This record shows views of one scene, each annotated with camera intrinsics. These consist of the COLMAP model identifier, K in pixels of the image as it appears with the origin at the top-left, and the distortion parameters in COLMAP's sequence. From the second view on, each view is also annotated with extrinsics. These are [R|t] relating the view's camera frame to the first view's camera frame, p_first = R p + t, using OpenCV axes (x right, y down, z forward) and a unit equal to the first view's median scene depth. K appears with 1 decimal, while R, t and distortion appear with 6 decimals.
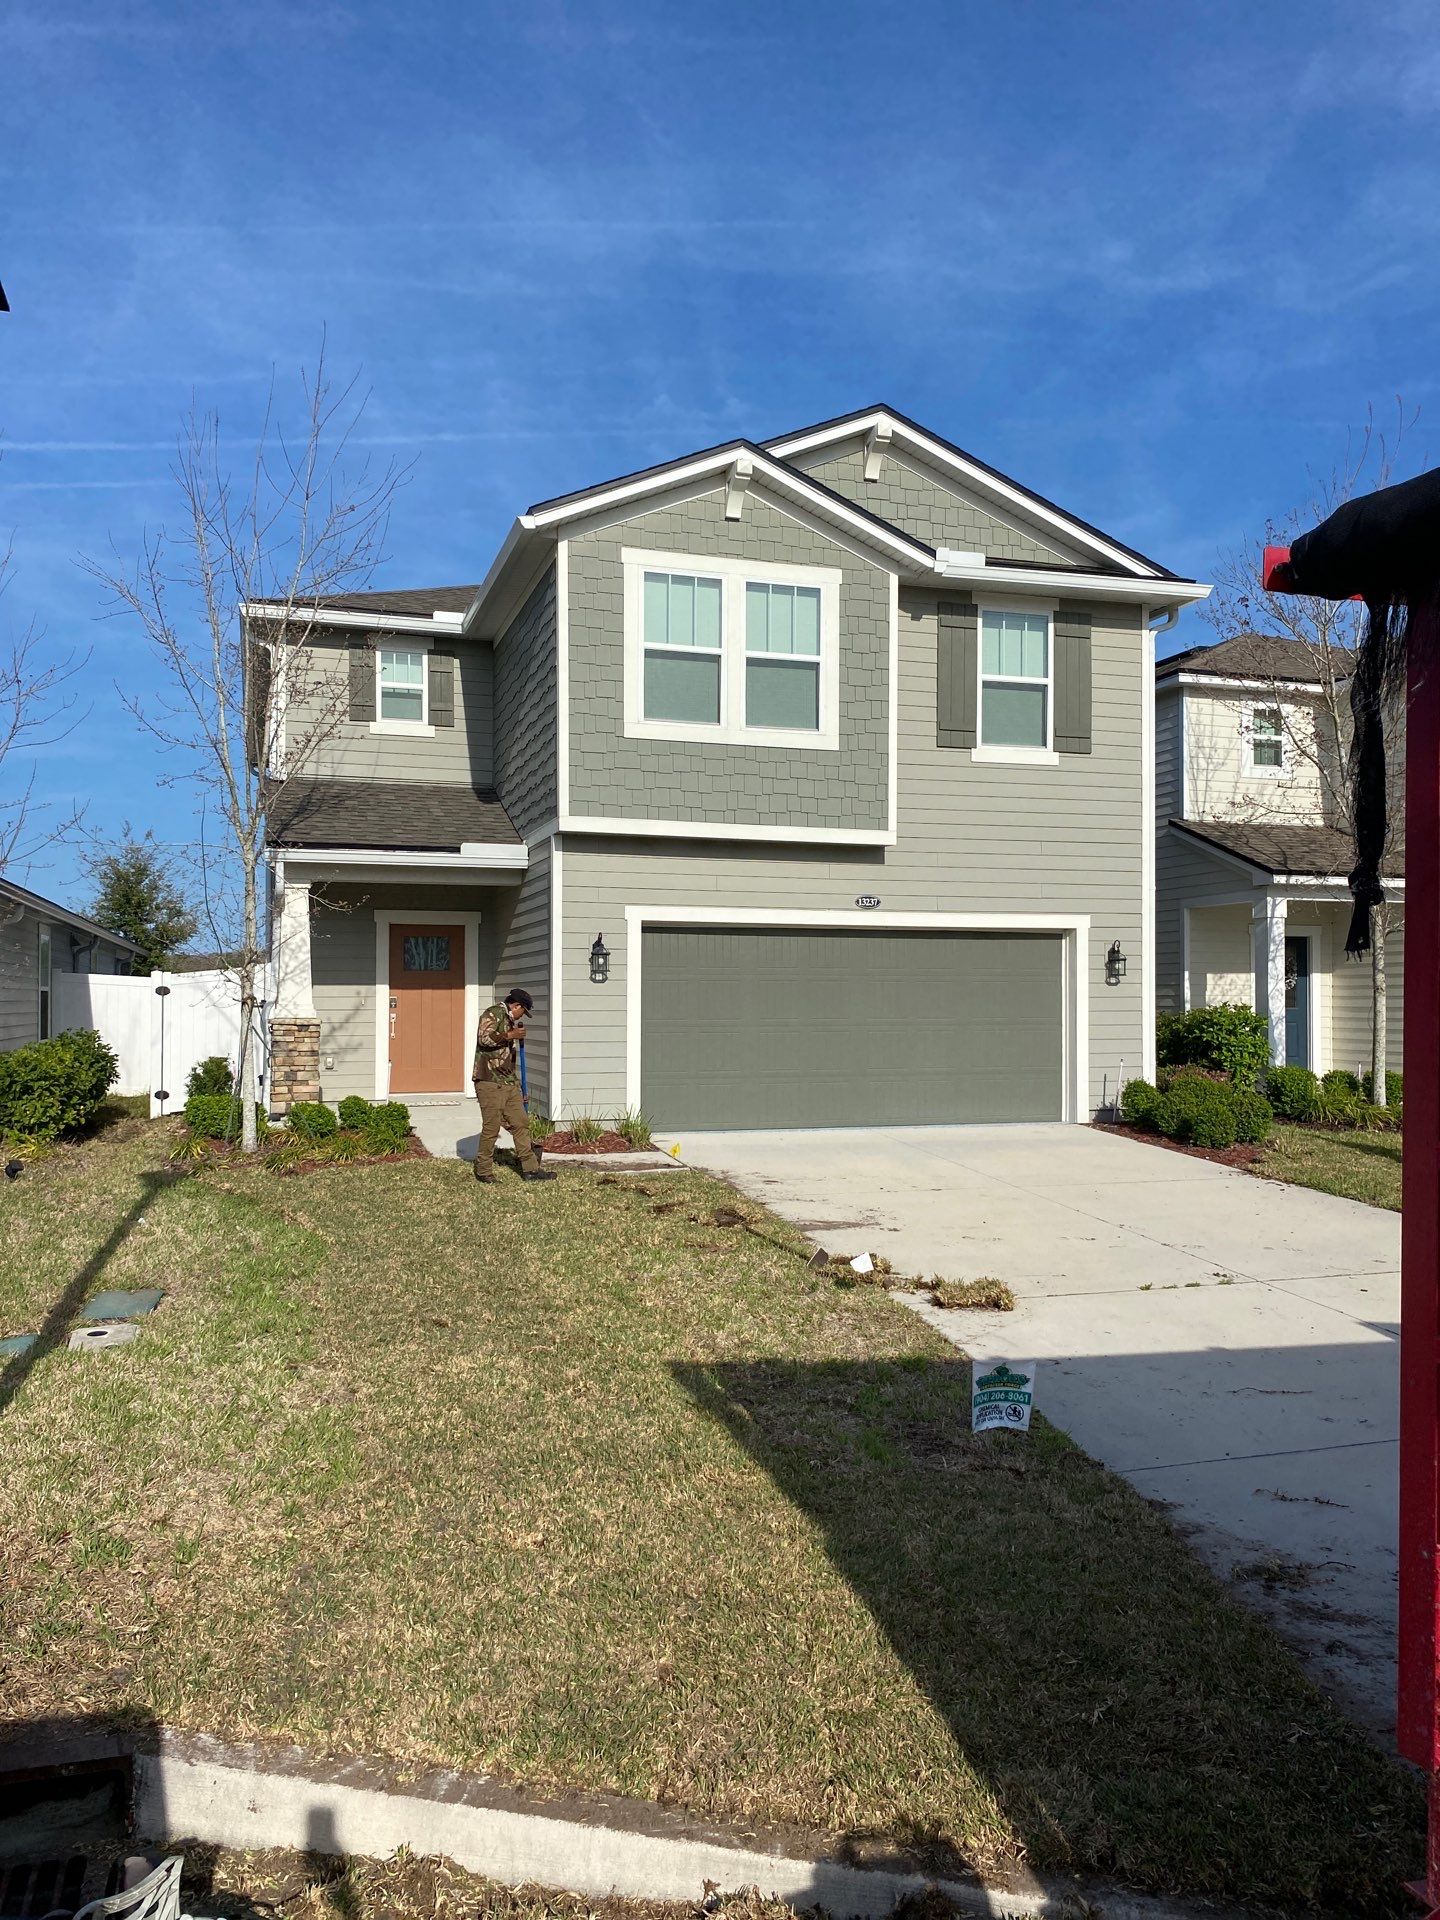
lens RADIAL K [[1460.7, 0, 724.5], [0, 1460.7, 1005.9], [0, 0, 1]] dist [0.010603, -0.001583]
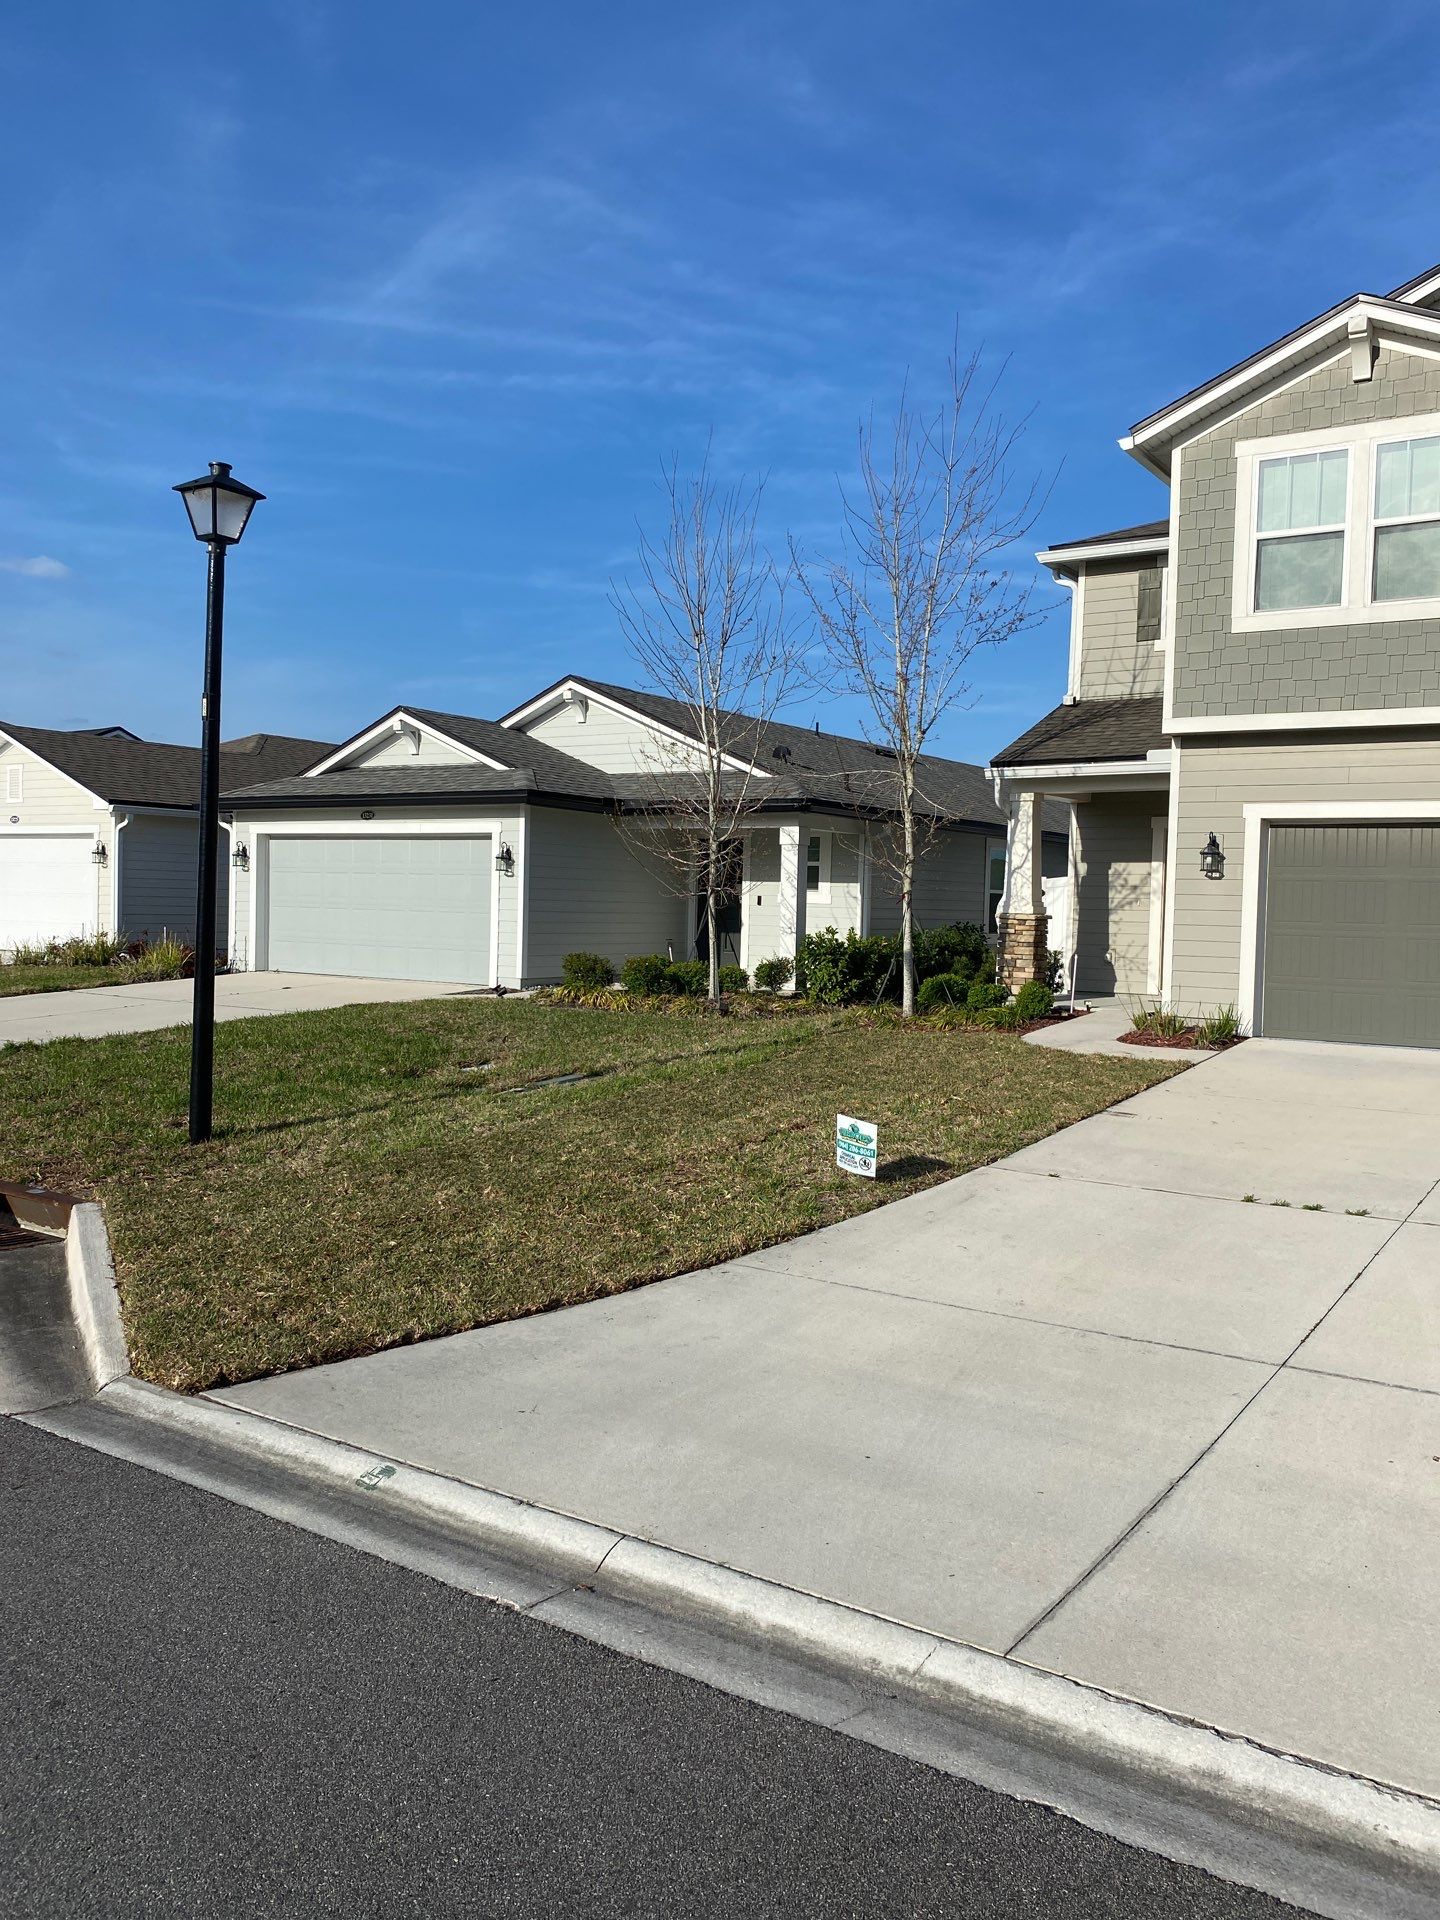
lens RADIAL K [[1449.4, 0, 720.0], [0, 1449.4, 960.0], [0, 0, 1]] dist [0.027573, -0.034670]
pose [[0.618869, 0.043550, -0.784286, 0.481121], [-0.025517, 0.999050, 0.035340, 0.011576], [0.785080, -0.001858, 0.619392, 0.106751]]
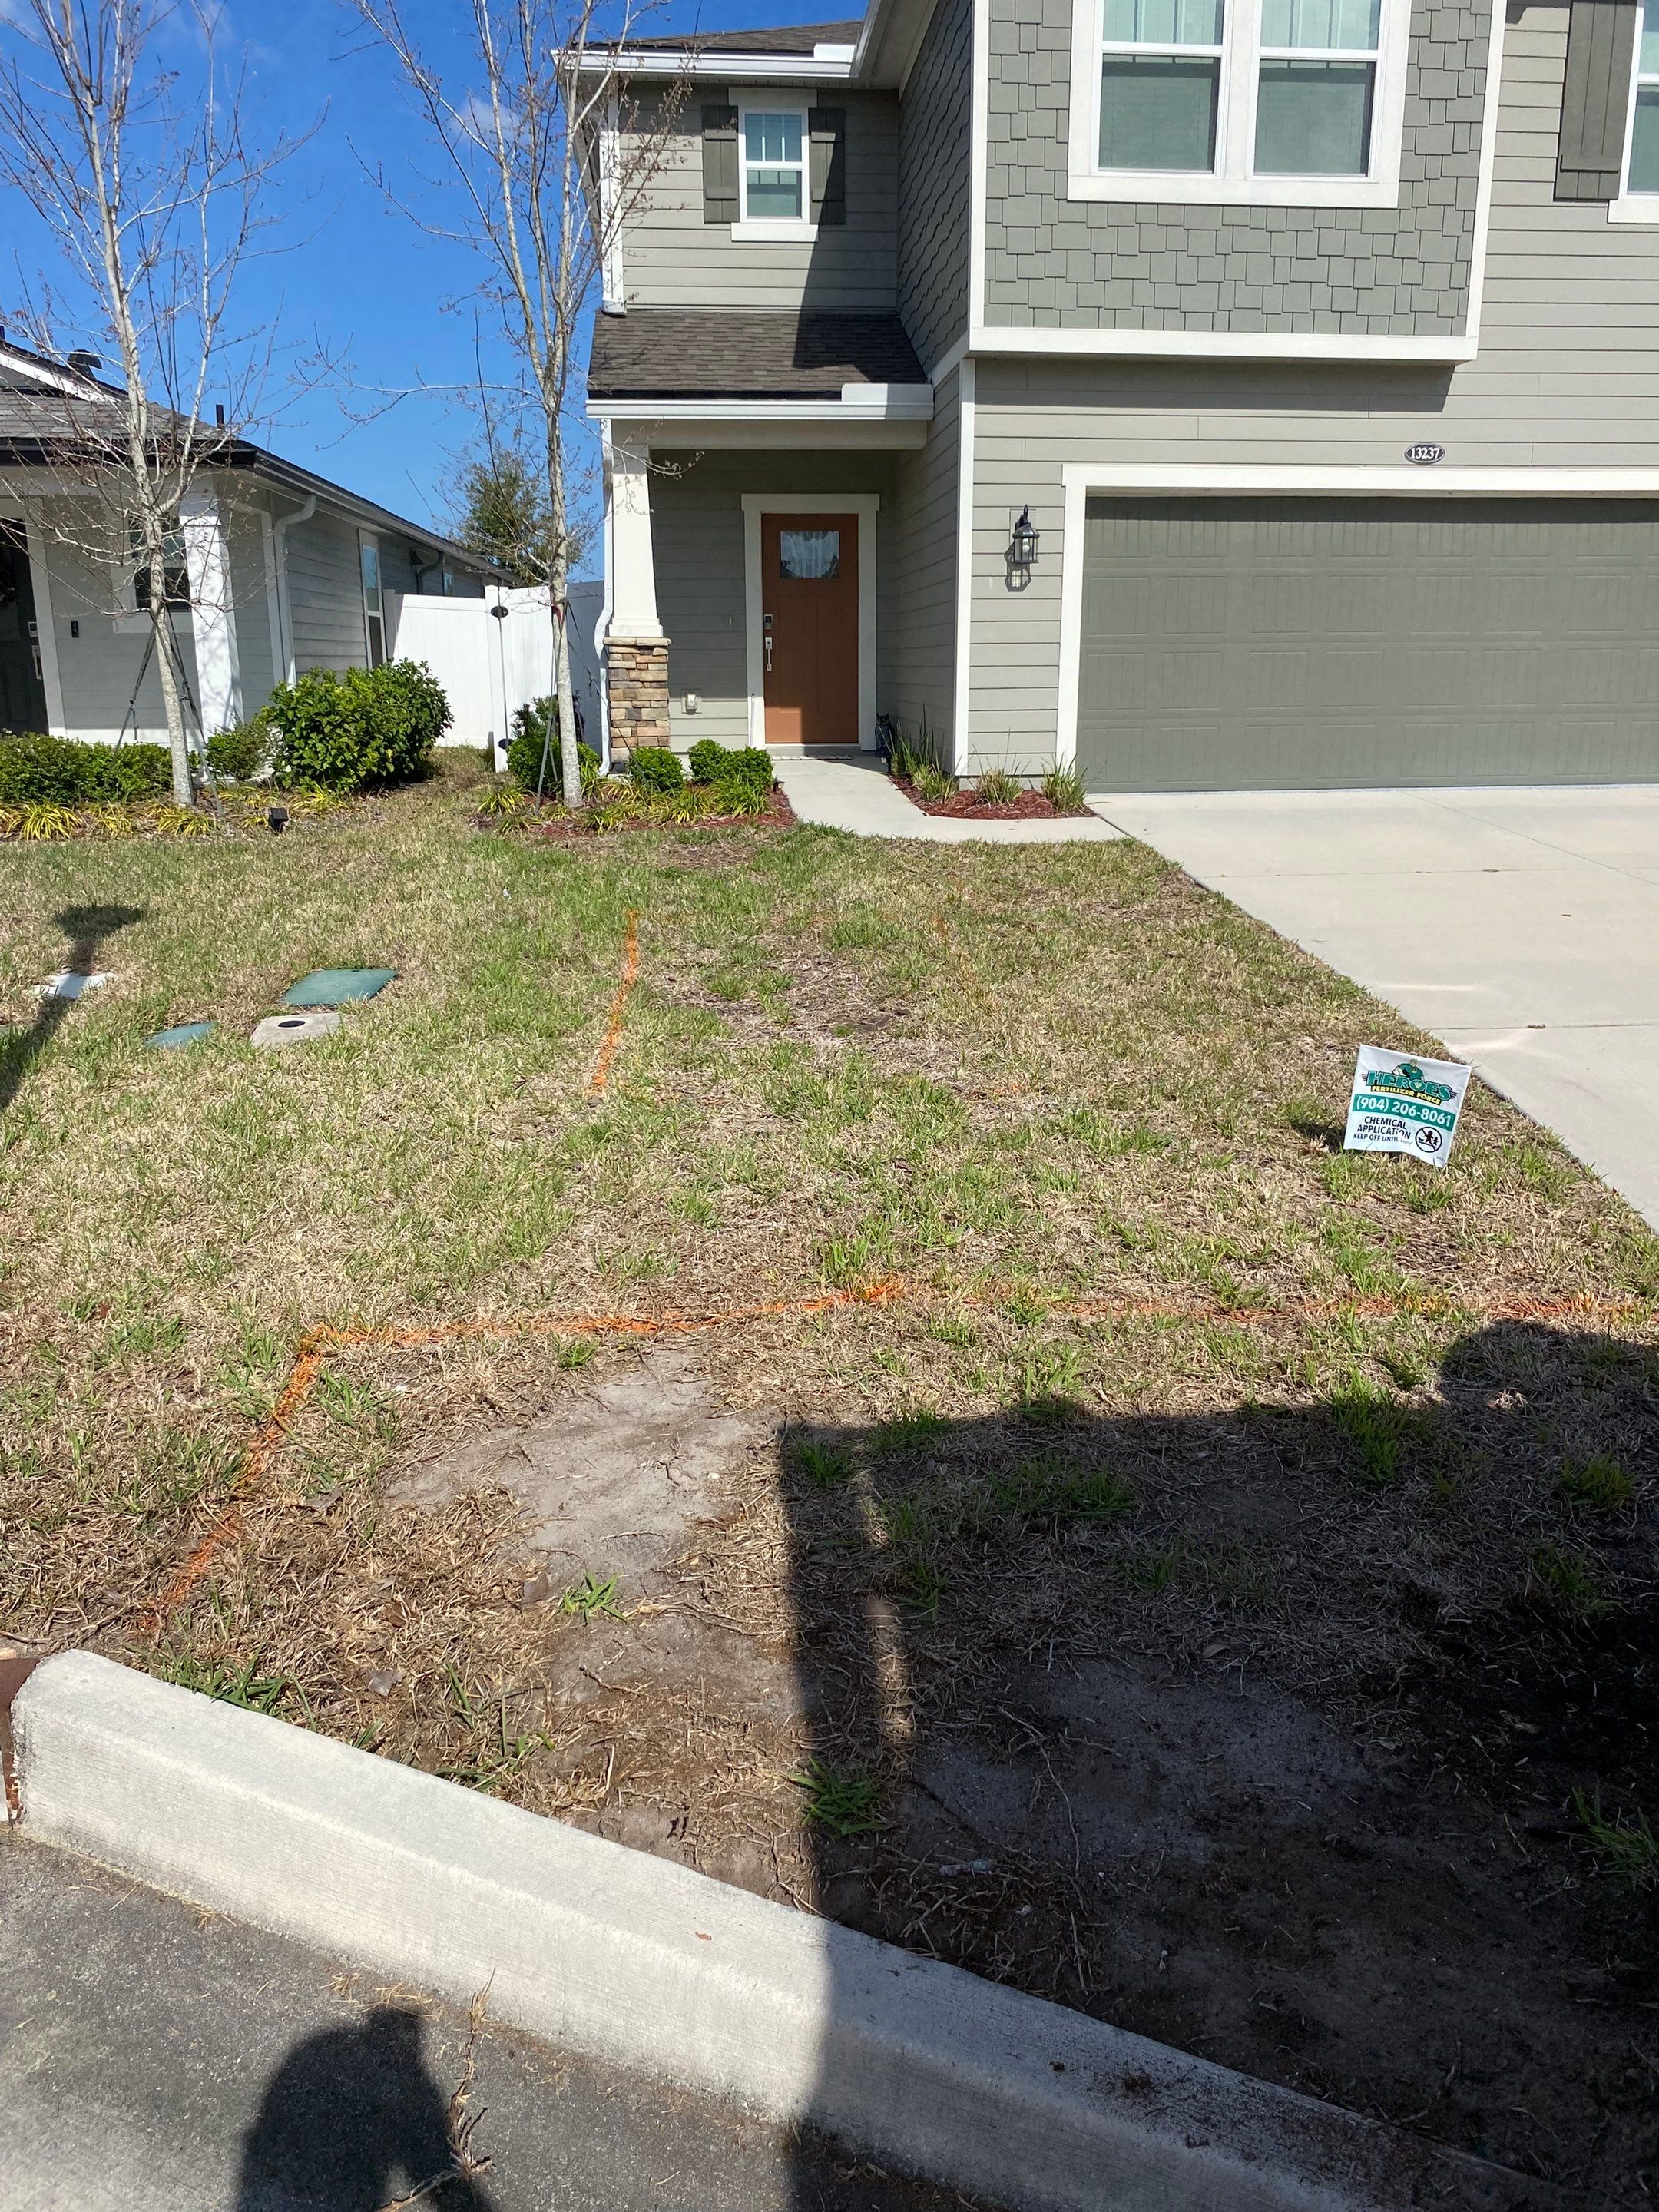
lens RADIAL K [[1681.0, 0, 829.5], [0, 1681.0, 1106.0], [0, 0, 1]] dist [0.021959, -0.042544]
pose [[0.974025, 0.054560, -0.219769, 0.017954], [0.002917, 0.967435, 0.253102, 0.024396], [0.226422, -0.247169, 0.942147, 0.124853]]
